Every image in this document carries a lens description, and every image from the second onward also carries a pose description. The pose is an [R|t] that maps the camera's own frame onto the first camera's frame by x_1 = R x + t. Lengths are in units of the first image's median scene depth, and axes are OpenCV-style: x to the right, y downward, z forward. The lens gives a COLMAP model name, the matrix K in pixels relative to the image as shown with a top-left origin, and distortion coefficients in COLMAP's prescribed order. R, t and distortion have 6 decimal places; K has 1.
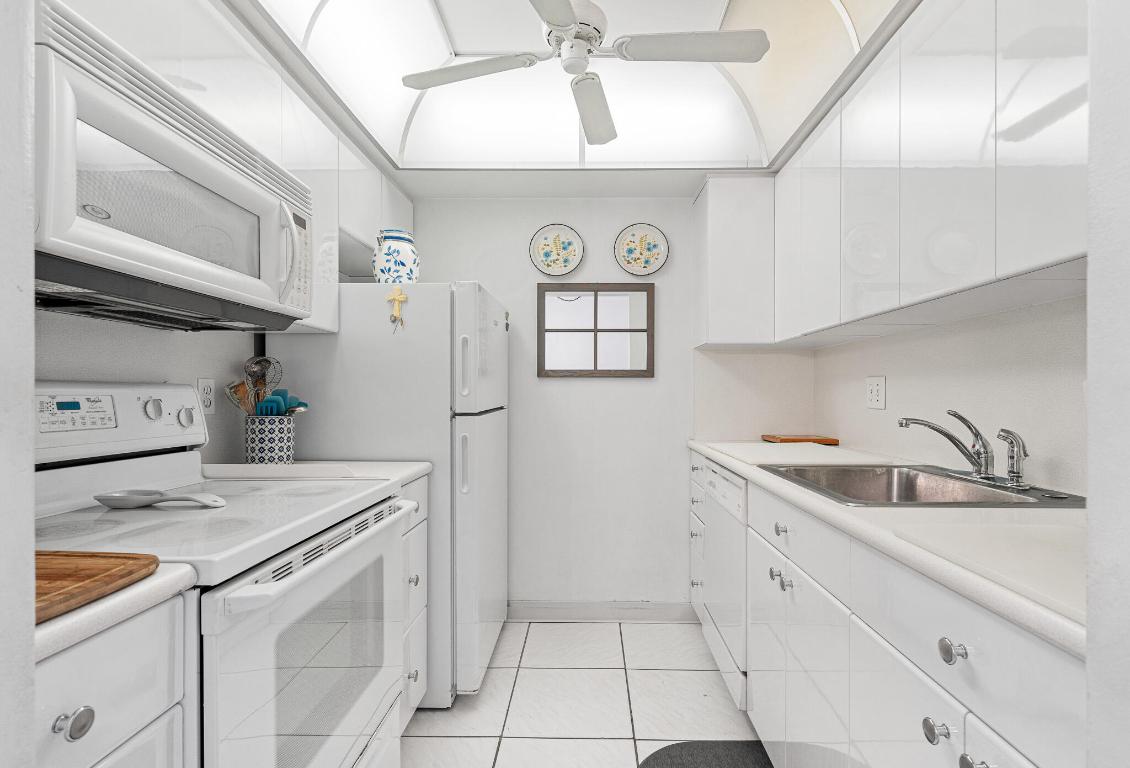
lens RADIAL K [[531.6, 0, 565.8], [0, 531.6, 394.4], [0, 0, 1]] dist [-0.000219, 0.000552]
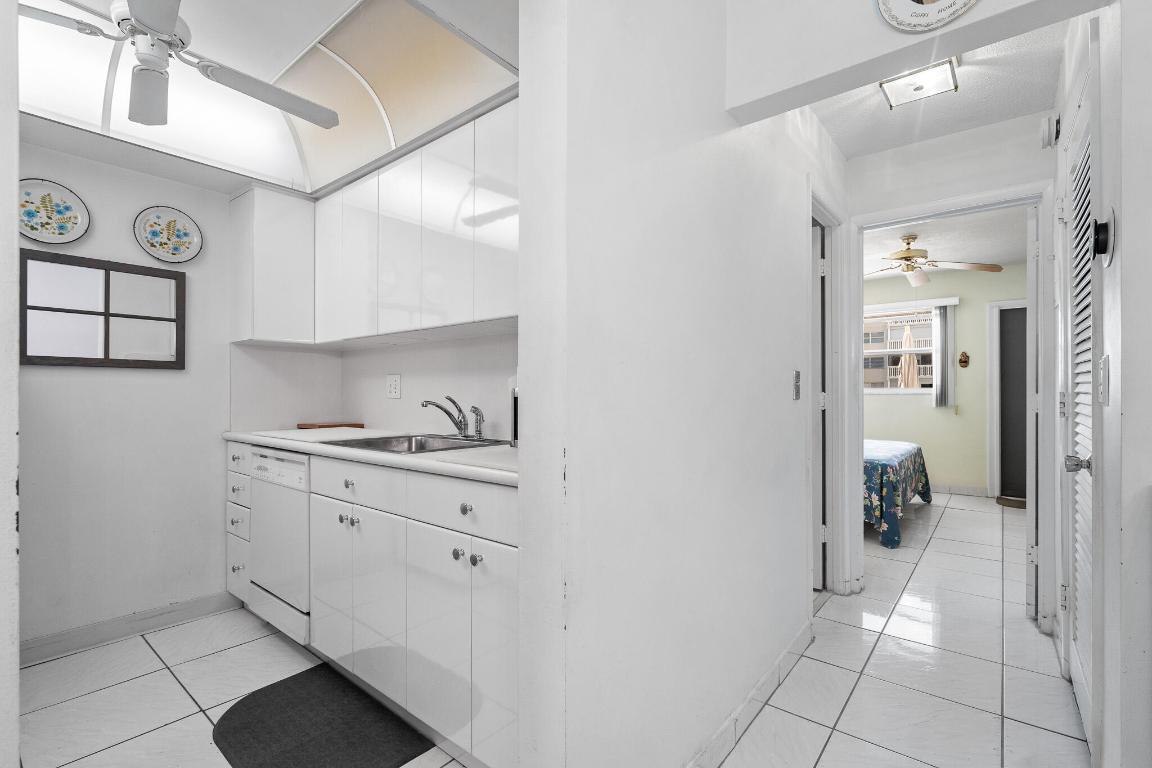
lens RADIAL K [[583.2, 0, 578.2], [0, 583.2, 392.2], [0, 0, 1]] dist [-0.004681, -0.000658]
pose [[0.605260, 0.004364, 0.796016, -0.261288], [0.000717, 0.999982, -0.006027, 0.017122], [-0.796028, 0.004219, 0.605246, -0.227361]]
